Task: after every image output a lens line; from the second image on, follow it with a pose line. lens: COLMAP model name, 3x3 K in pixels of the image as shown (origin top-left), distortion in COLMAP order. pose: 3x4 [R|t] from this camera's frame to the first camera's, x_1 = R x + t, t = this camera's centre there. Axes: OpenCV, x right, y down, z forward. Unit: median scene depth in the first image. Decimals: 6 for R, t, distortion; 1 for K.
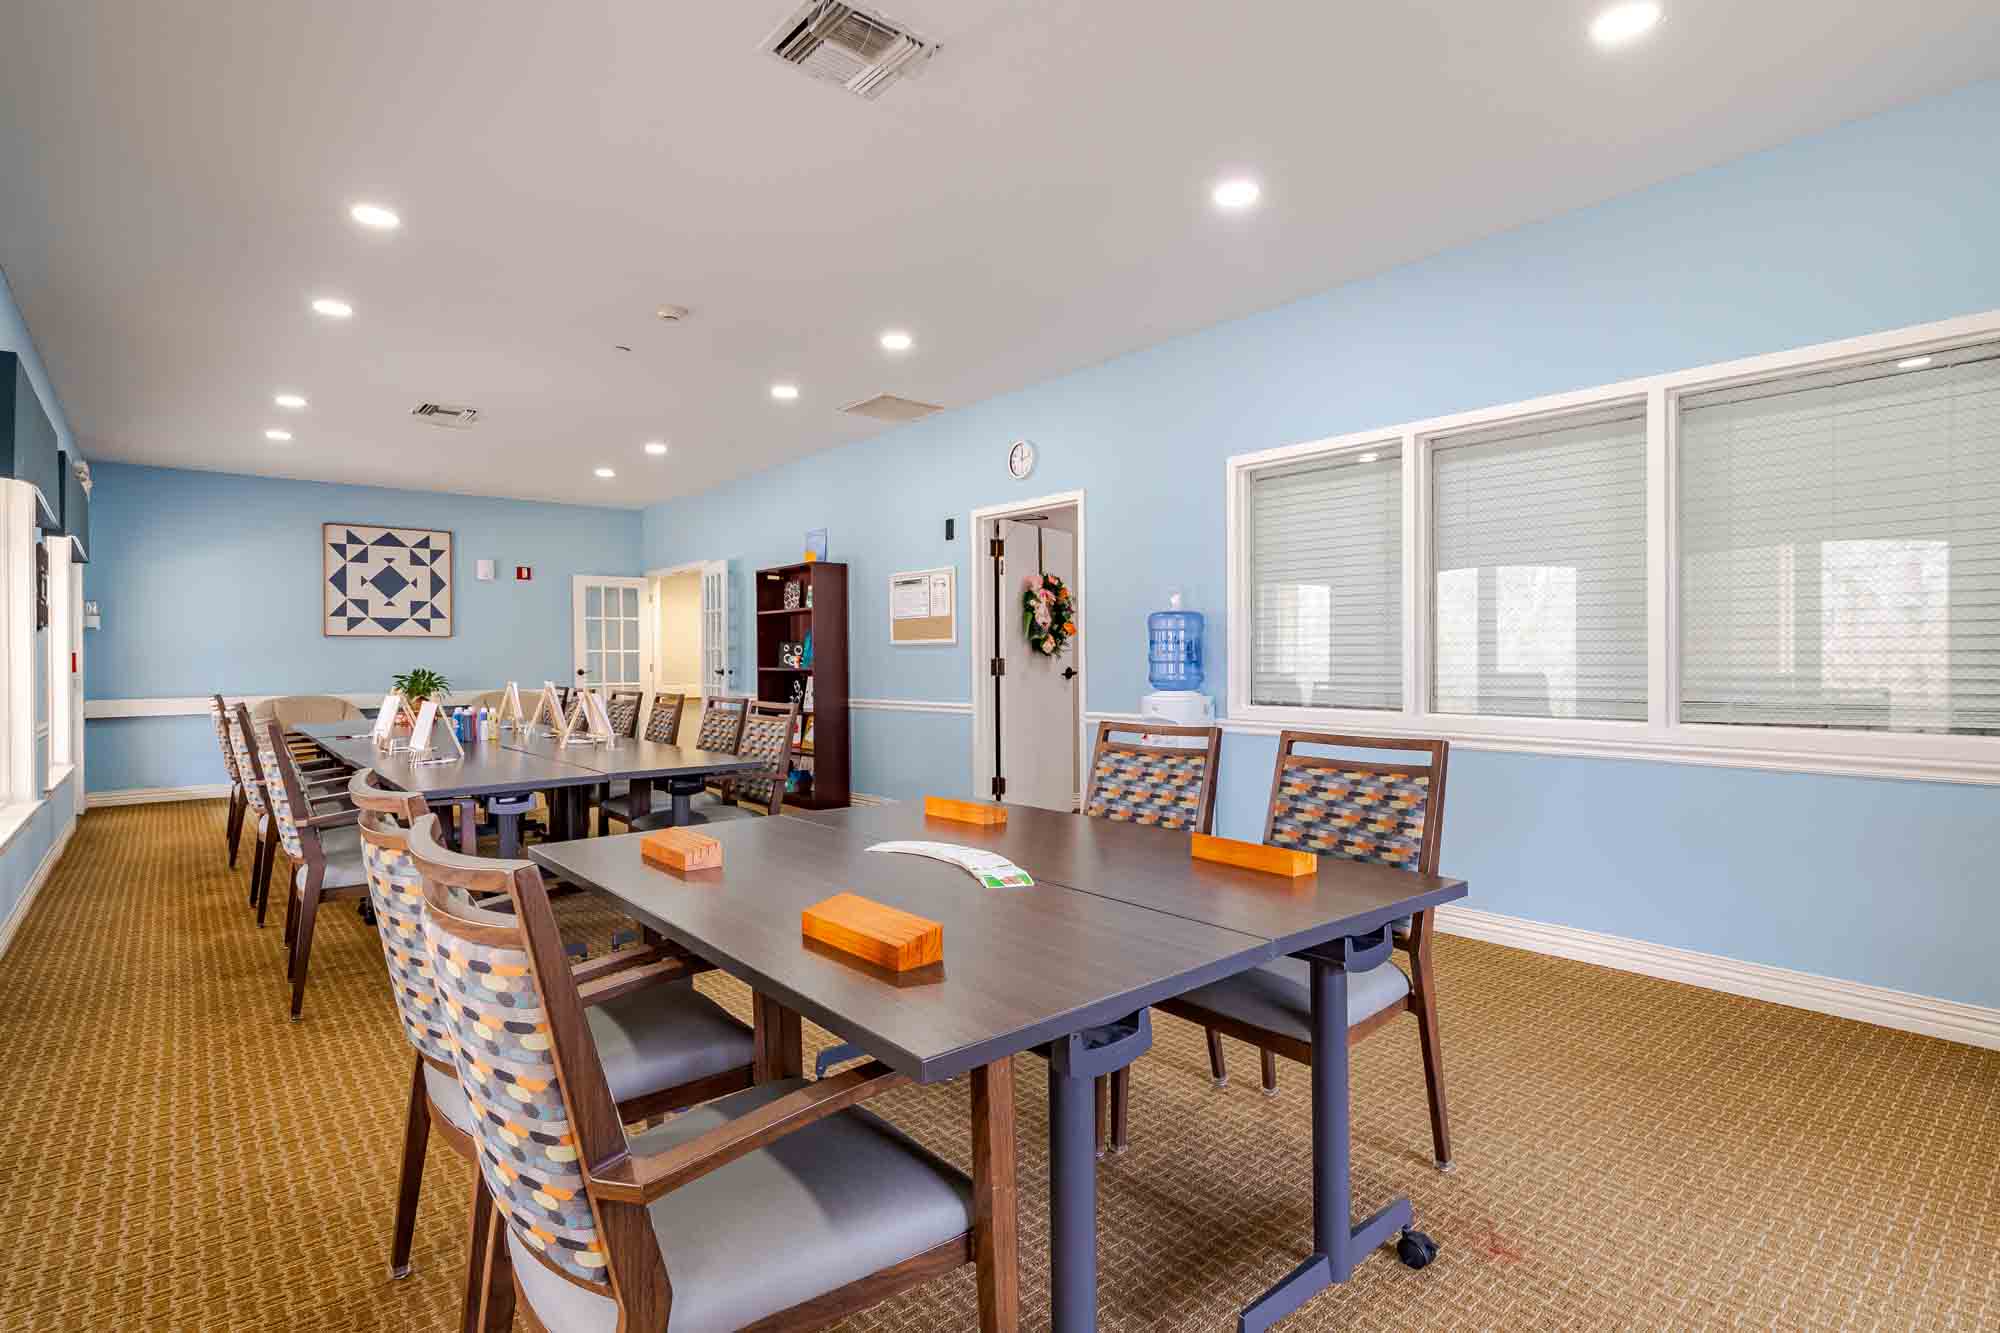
lens RADIAL K [[976.5, 0, 1002.3], [0, 976.5, 662.6], [0, 0, 1]] dist [-0.006583, -0.001316]
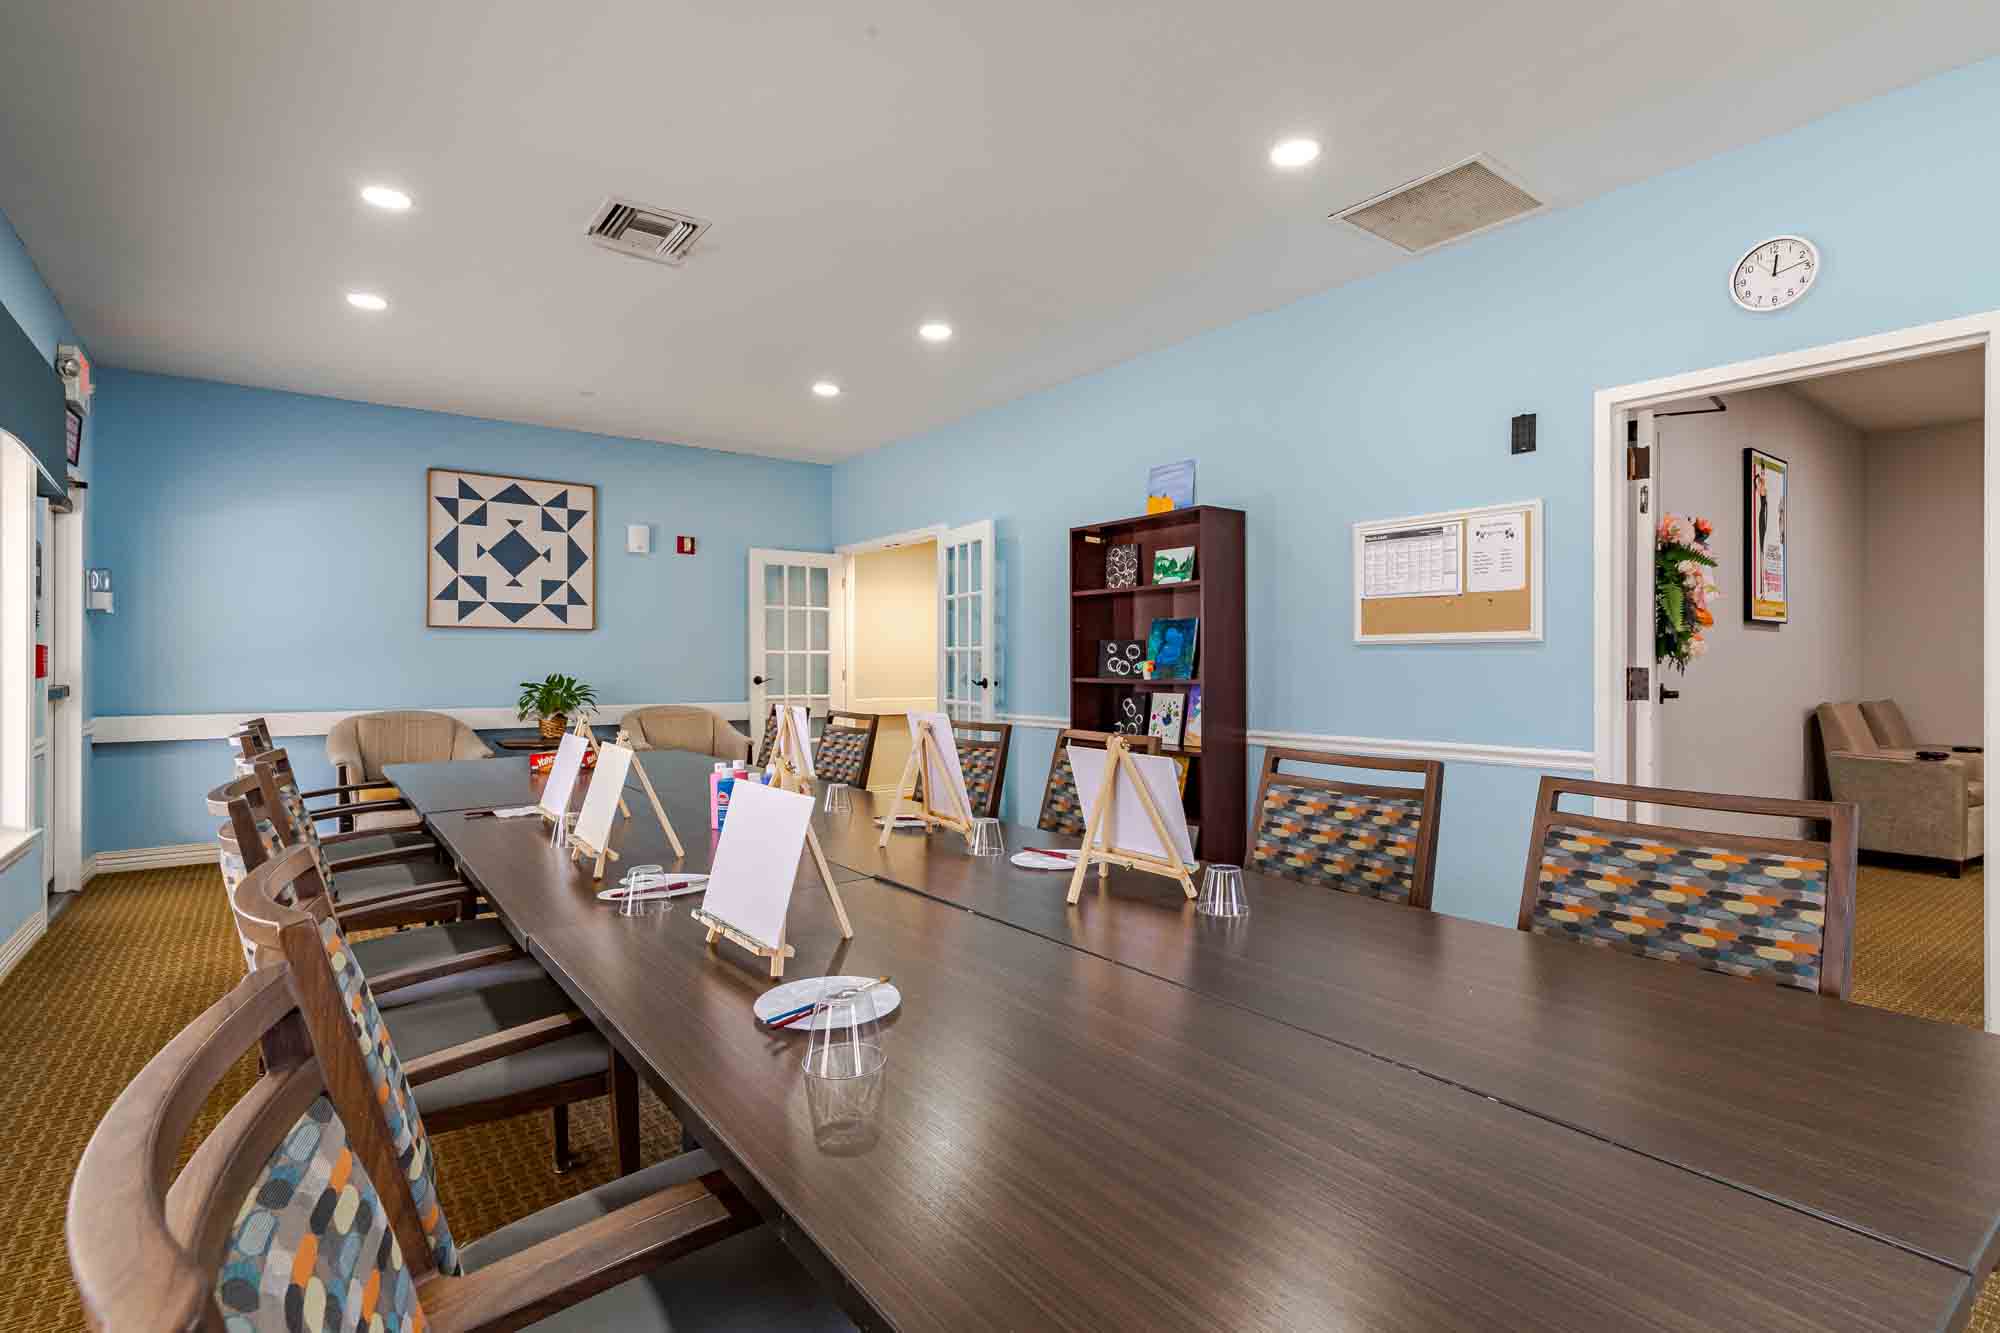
lens RADIAL K [[976.5, 0, 997.9], [0, 976.5, 666.2], [0, 0, 1]] dist [-0.006583, -0.001316]
pose [[0.997531, 0.008659, -0.069697, -0.226657], [-0.008849, 0.999958, -0.002420, -0.000470], [0.069673, 0.003031, 0.997565, 0.312628]]
